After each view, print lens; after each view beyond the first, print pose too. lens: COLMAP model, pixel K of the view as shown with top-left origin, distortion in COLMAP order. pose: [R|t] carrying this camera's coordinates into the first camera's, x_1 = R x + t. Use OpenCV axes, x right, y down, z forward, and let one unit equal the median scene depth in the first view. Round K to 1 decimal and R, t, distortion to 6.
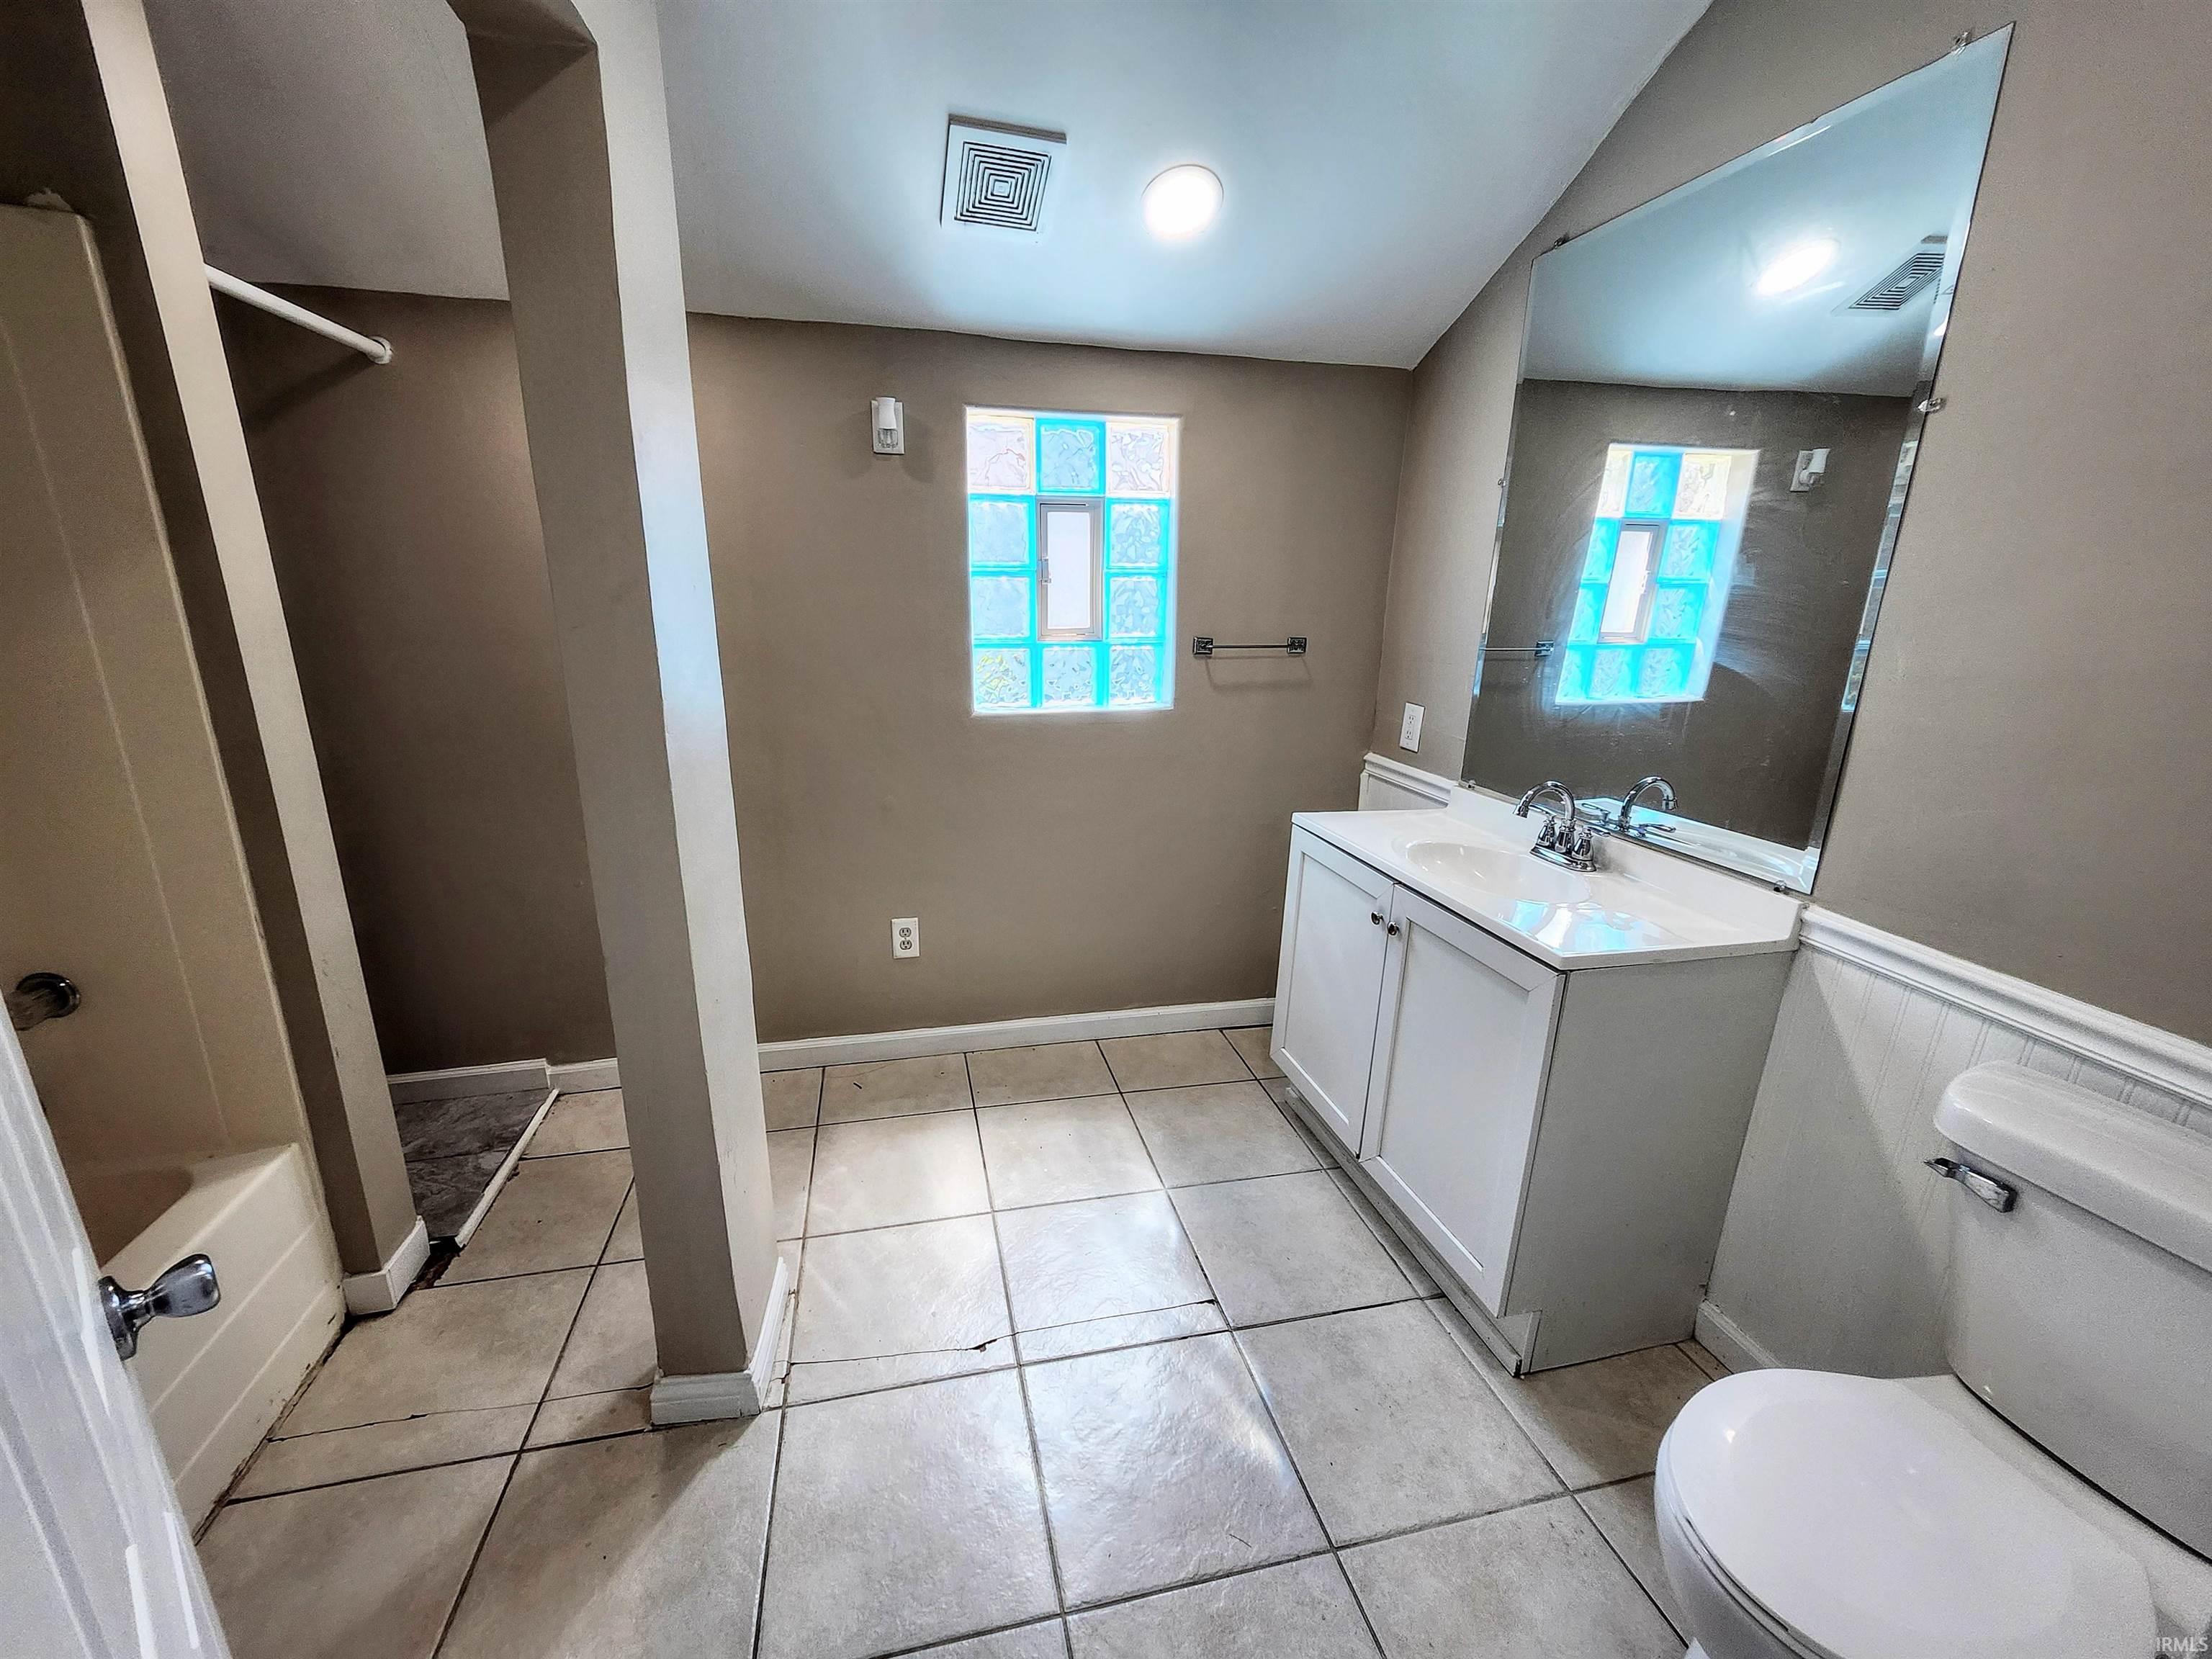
lens RADIAL K [[857.0, 0, 1076.7], [0, 857.0, 824.7], [0, 0, 1]] dist [-0.000678, -0.000022]
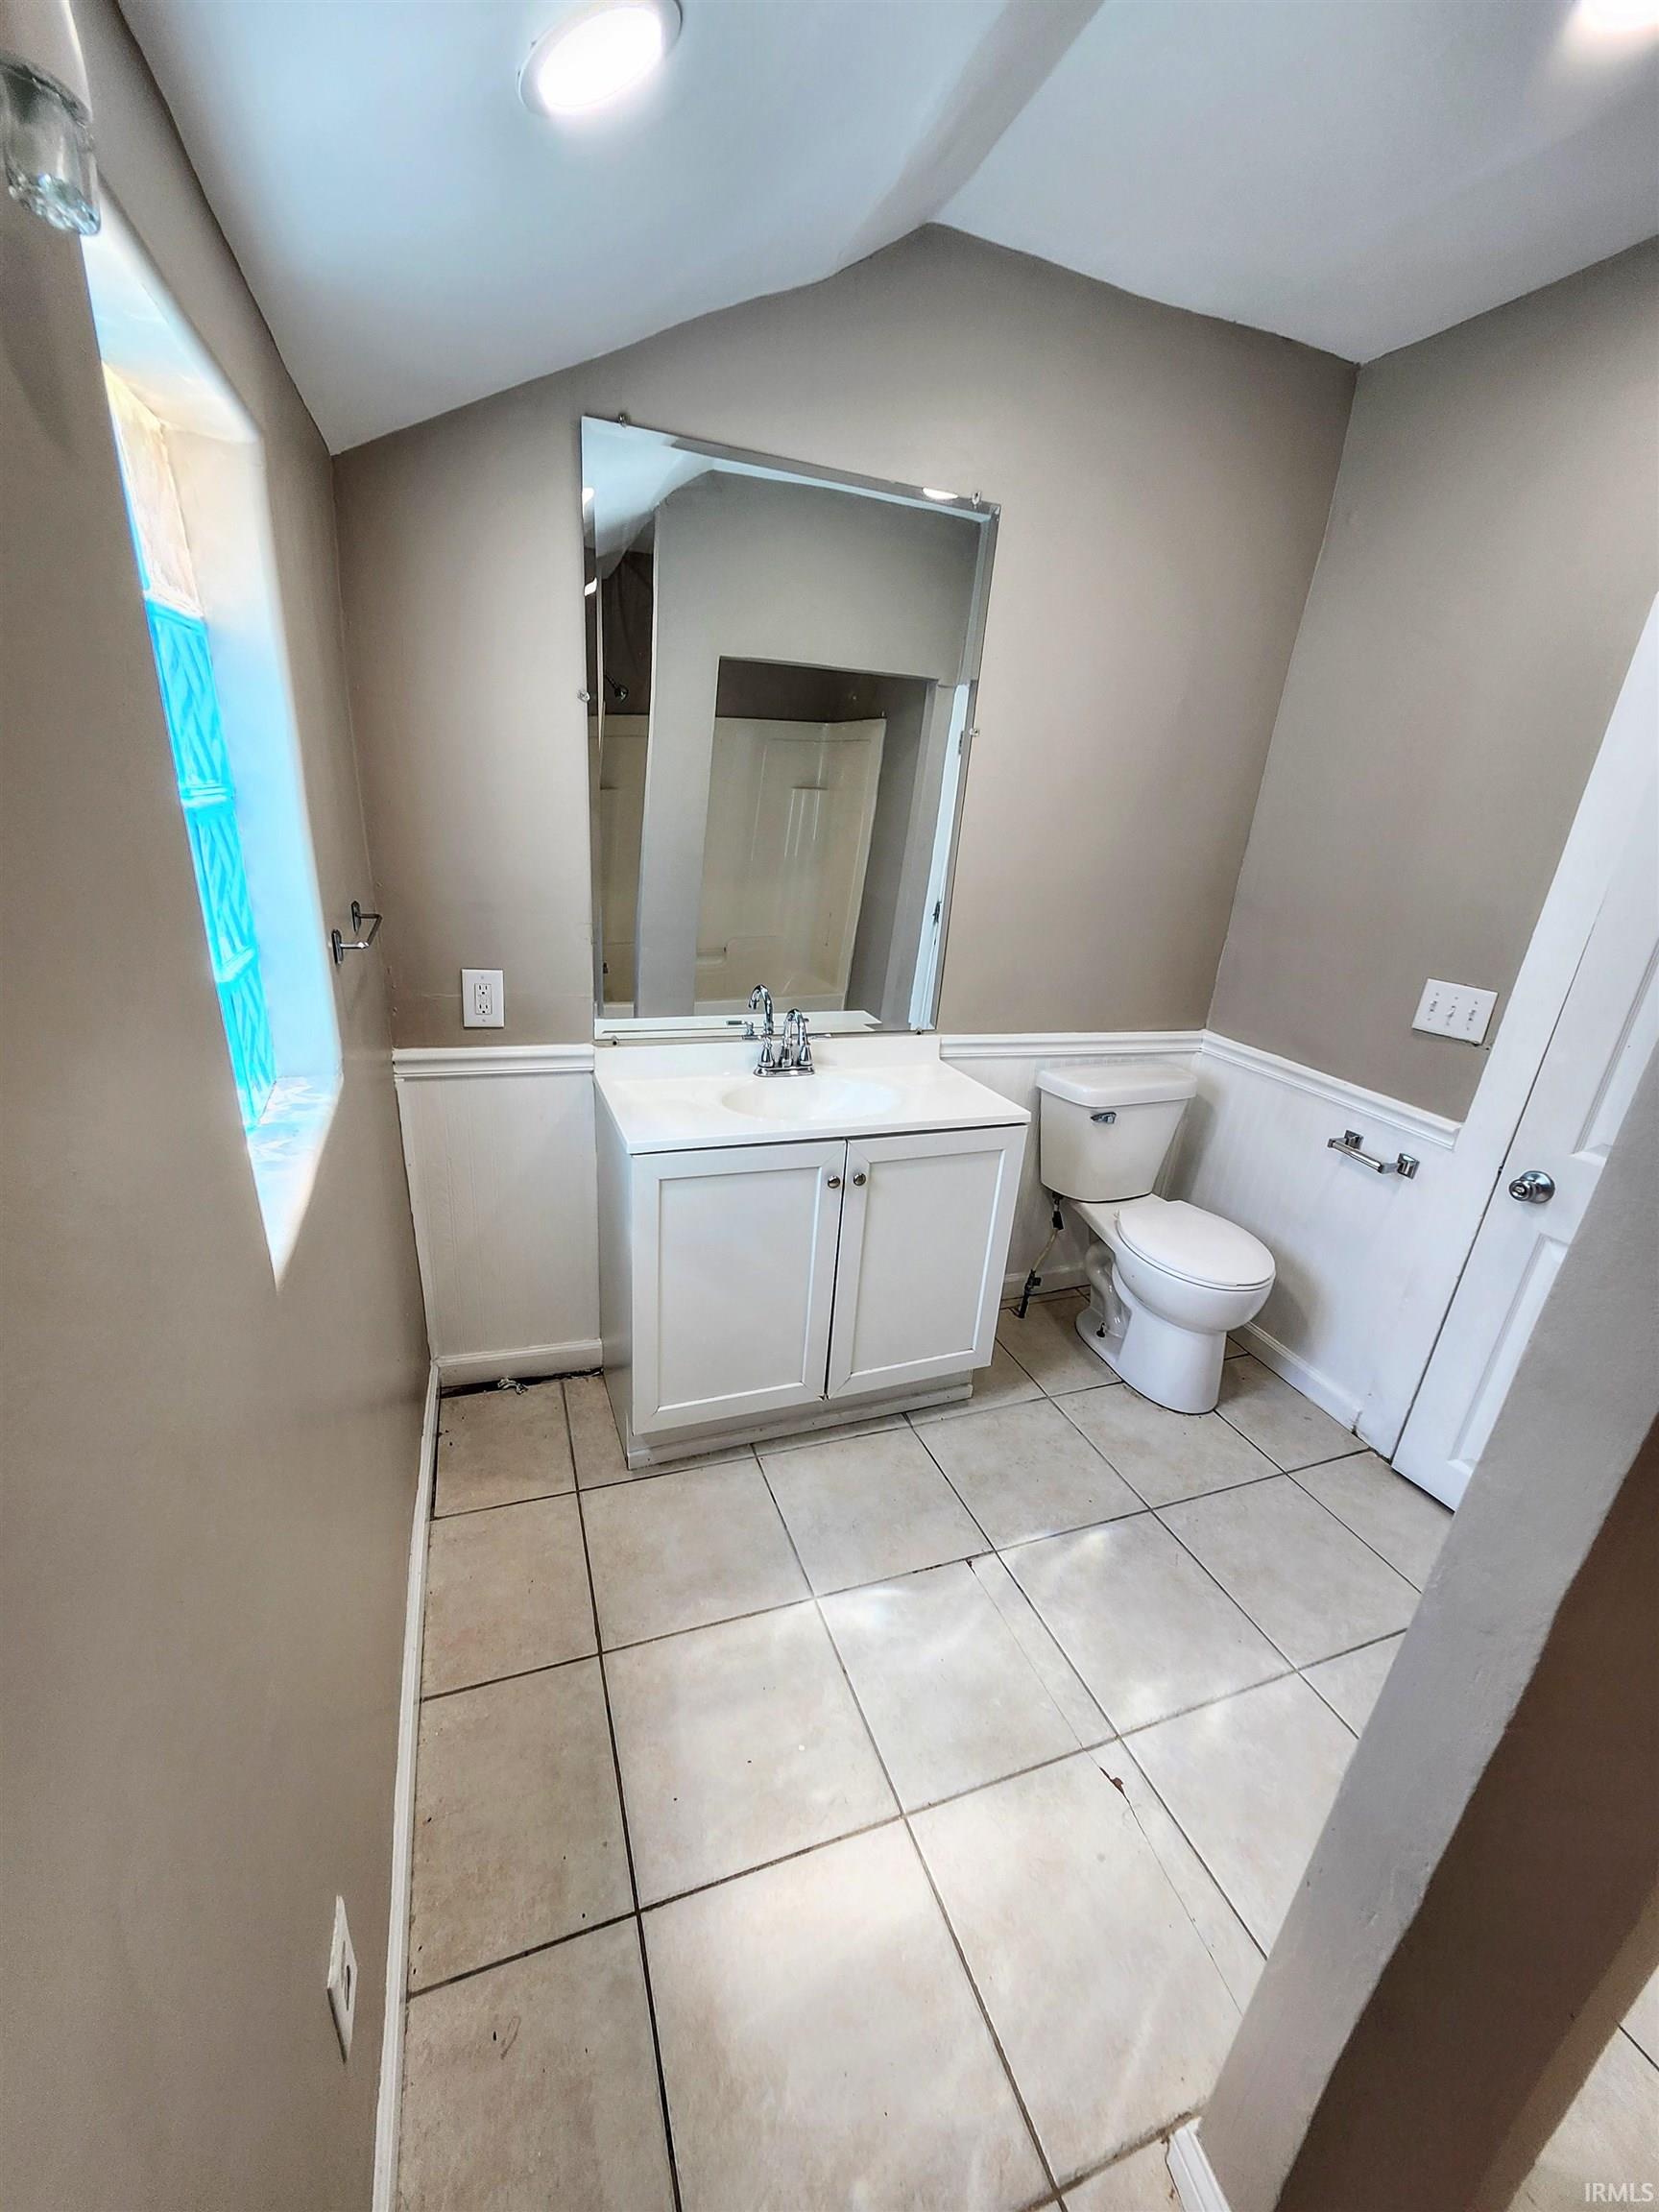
lens RADIAL K [[872.6, 0, 824.7], [0, 872.6, 1116.8], [0, 0, 1]] dist [0.000050, 0.000382]
pose [[-0.137355, -0.362899, 0.921650, -0.550838], [0.190606, 0.903395, 0.384118, -0.344851], [-0.972010, 0.228432, -0.054915, 1.012147]]
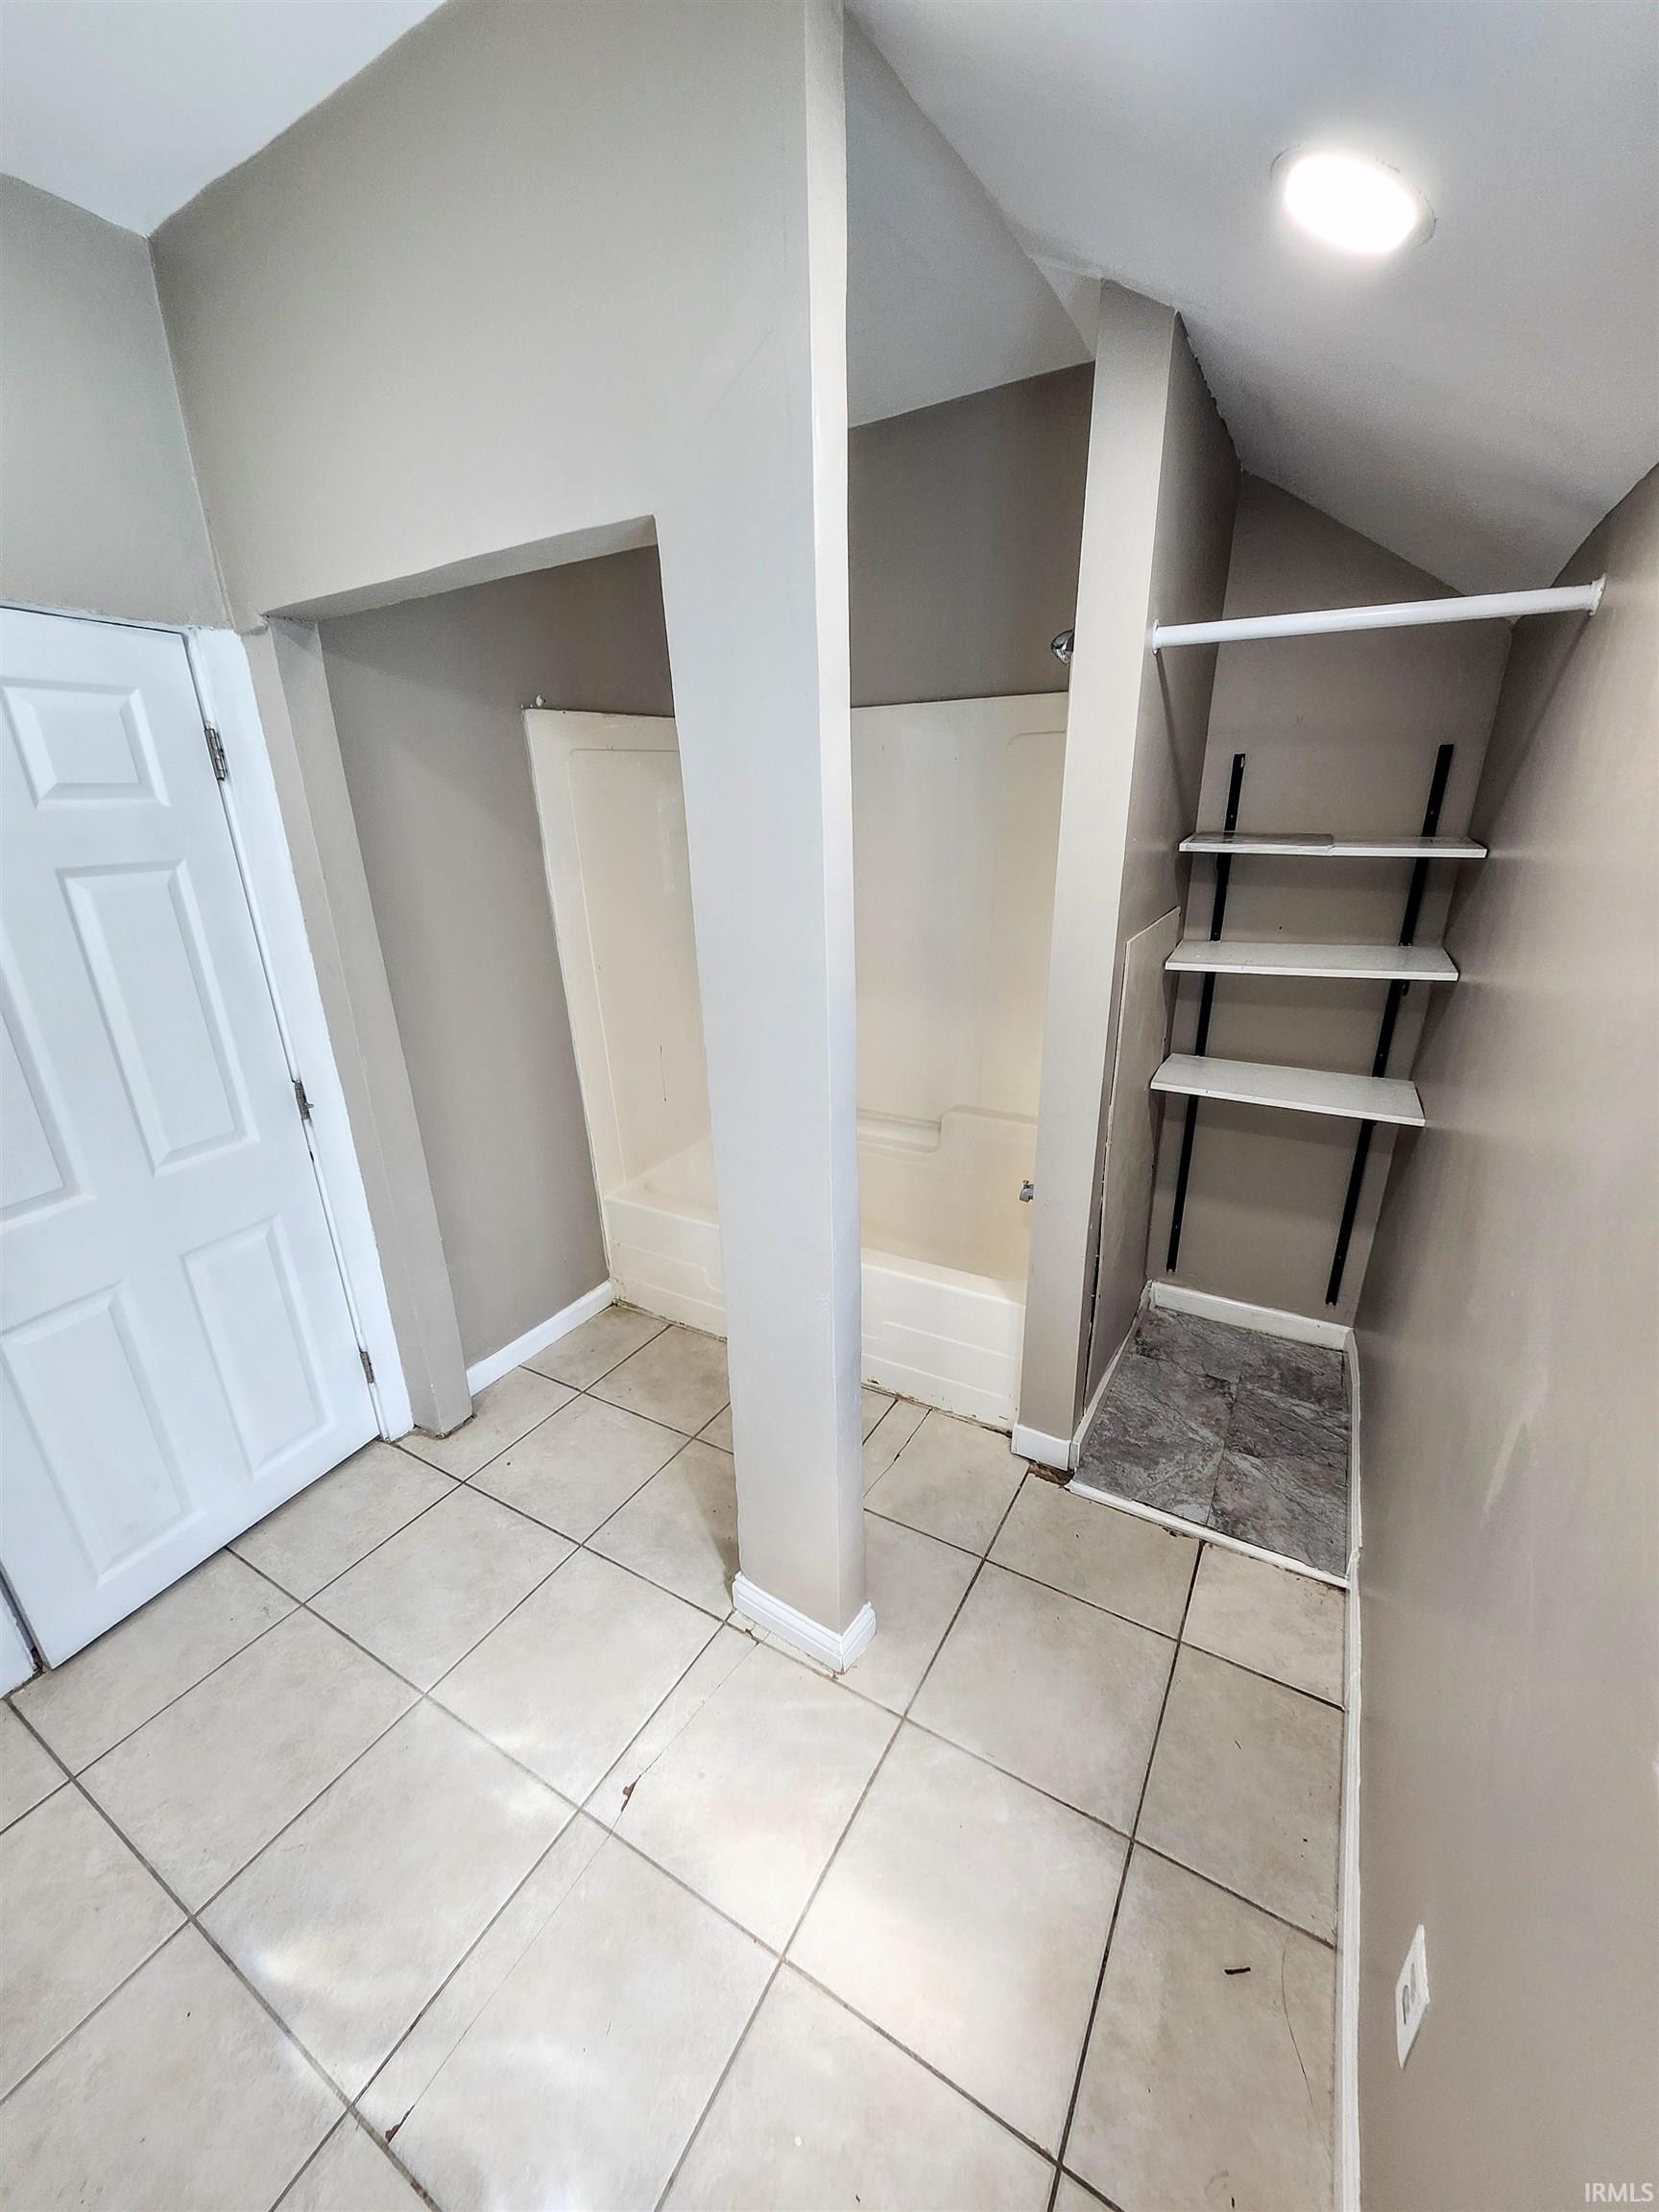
lens RADIAL K [[872.6, 0, 824.7], [0, 872.6, 1116.8], [0, 0, 1]] dist [0.000050, 0.000382]
pose [[-0.680534, 0.251876, -0.688064, 0.178054], [-0.179716, 0.852995, 0.490001, -0.432813], [0.710335, 0.457119, -0.535226, 1.129147]]
